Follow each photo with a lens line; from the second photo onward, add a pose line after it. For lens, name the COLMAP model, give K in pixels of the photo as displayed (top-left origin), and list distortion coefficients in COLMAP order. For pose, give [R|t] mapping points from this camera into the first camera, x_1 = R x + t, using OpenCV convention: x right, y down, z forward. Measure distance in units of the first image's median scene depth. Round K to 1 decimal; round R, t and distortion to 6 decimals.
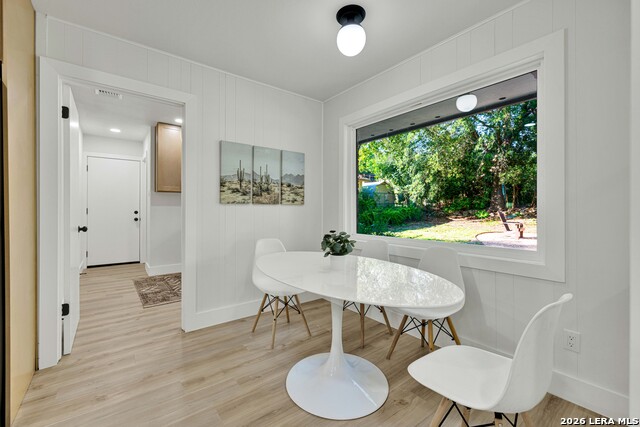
lens RADIAL K [[267.2, 0, 319.8], [0, 267.2, 213.7], [0, 0, 1]] dist [-0.002453, -0.000052]
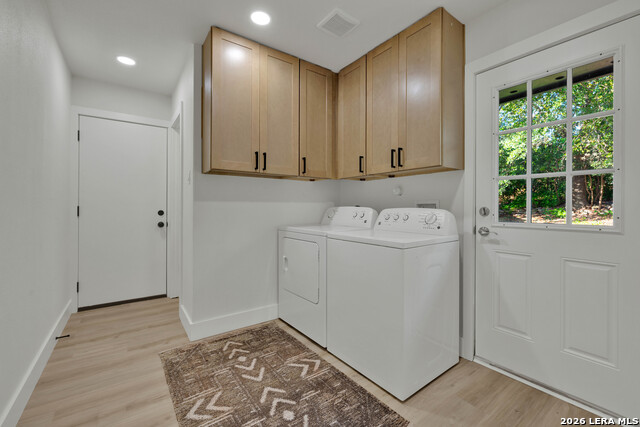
lens RADIAL K [[267.2, 0, 320.0], [0, 267.2, 210.0], [0, 0, 1]] dist [-0.002453, -0.000052]
pose [[0.999230, -0.000330, -0.039227, -0.340136], [0.000208, 0.999995, -0.003104, -0.010688], [0.039228, 0.003094, 0.999225, 0.457792]]
